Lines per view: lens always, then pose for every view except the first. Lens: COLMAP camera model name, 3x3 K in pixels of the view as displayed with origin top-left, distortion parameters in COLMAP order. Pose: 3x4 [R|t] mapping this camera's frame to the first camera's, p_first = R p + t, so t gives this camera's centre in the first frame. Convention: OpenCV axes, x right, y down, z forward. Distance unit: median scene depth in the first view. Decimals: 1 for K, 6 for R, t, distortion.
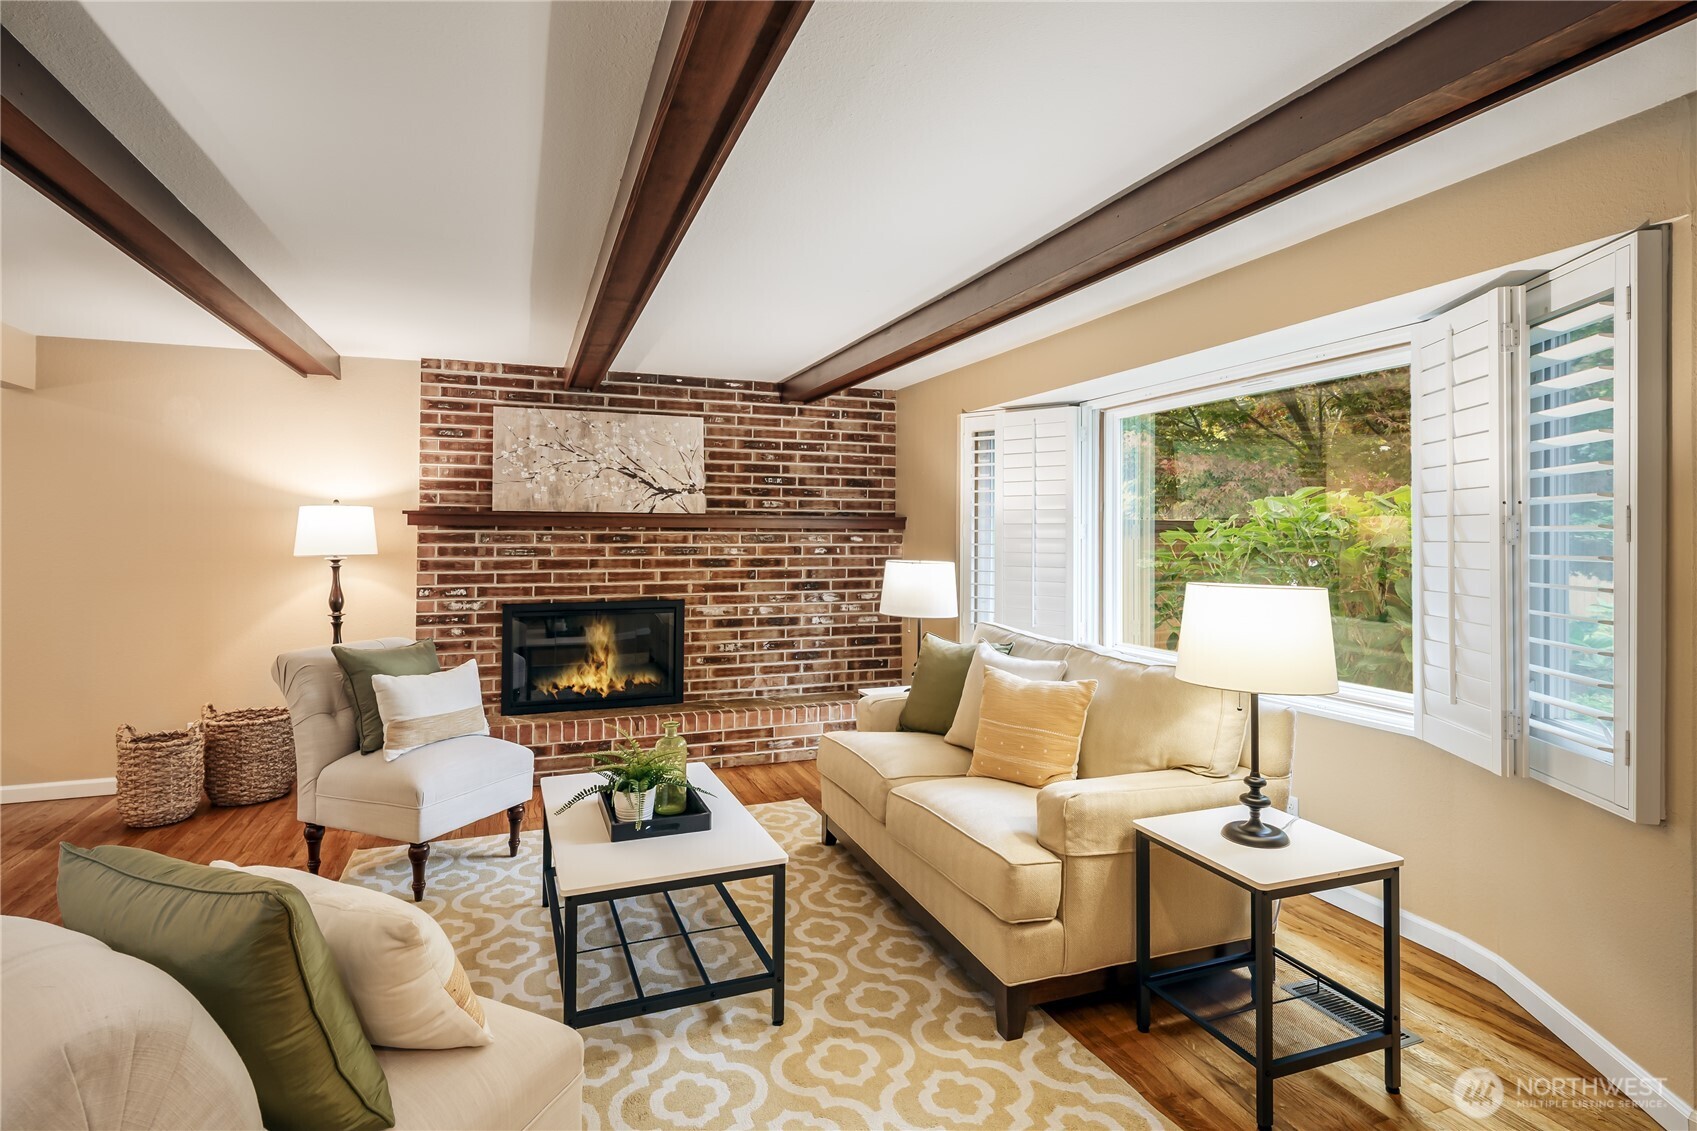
lens RADIAL K [[850.2, 0, 835.9], [0, 850.2, 529.3], [0, 0, 1]] dist [0.000136, -0.000448]
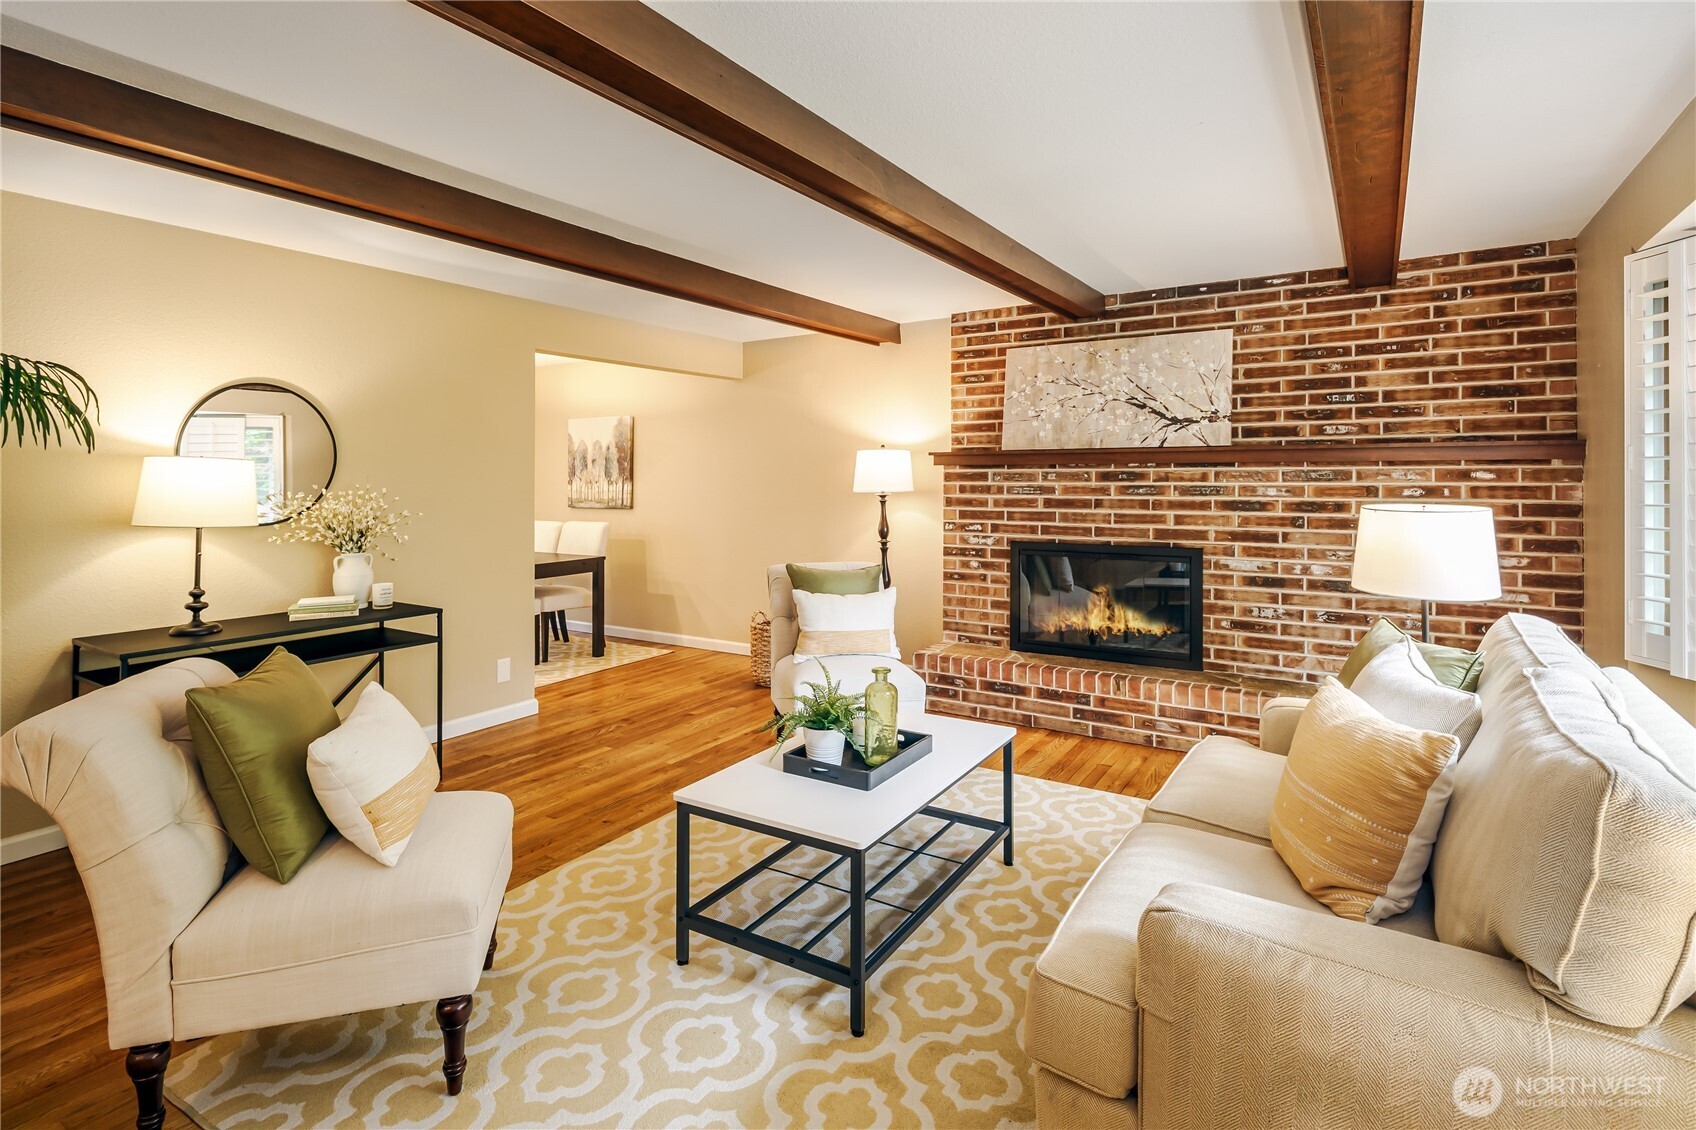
lens RADIAL K [[833.0, 0, 844.5], [0, 833.0, 474.8], [0, 0, 1]] dist [-0.000216, -0.001098]
pose [[0.589044, -0.008929, -0.808052, 0.293635], [0.009690, 0.999945, -0.003986, 0.010108], [0.808043, -0.005482, 0.589098, 0.240486]]
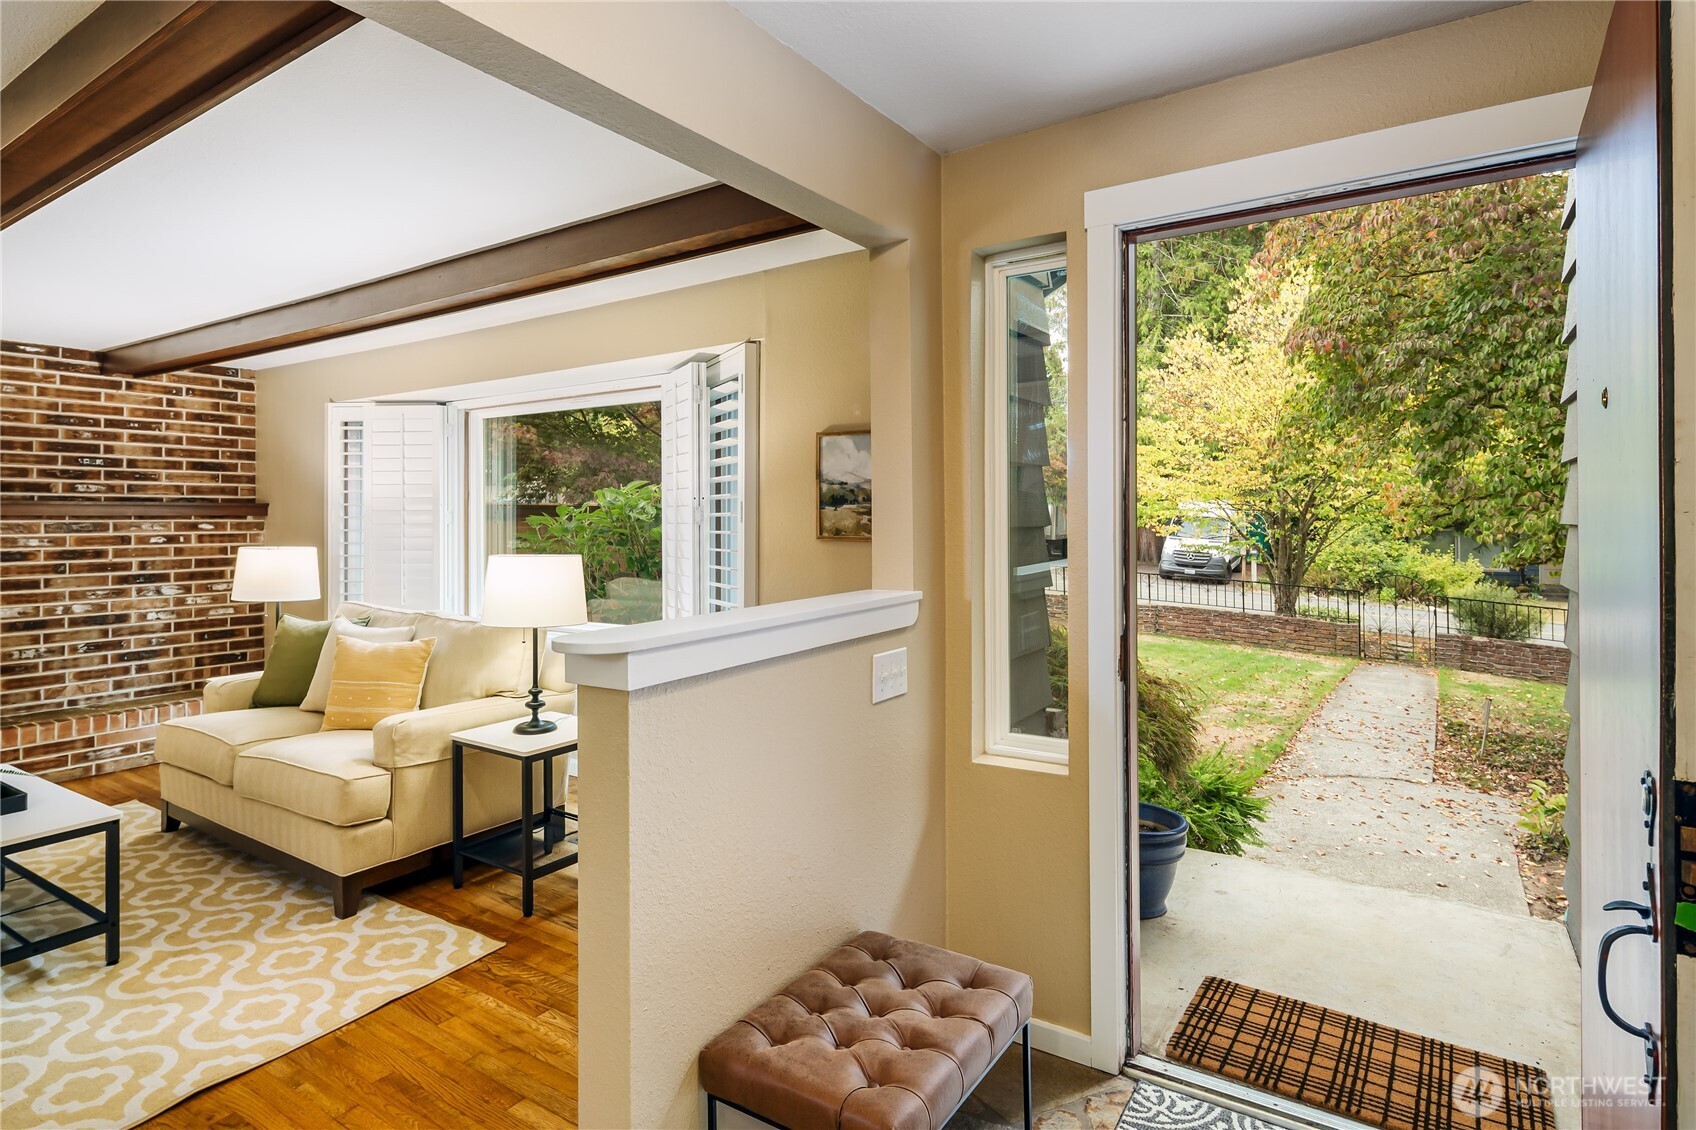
lens RADIAL K [[906.5, 0, 836.9], [0, 906.5, 515.8], [0, 0, 1]] dist [0.001680, -0.002884]
pose [[0.811651, -0.005816, 0.584114, 0.005763], [0.003889, 0.999982, 0.004552, -0.002490], [-0.584130, -0.001423, 0.811659, -0.245067]]
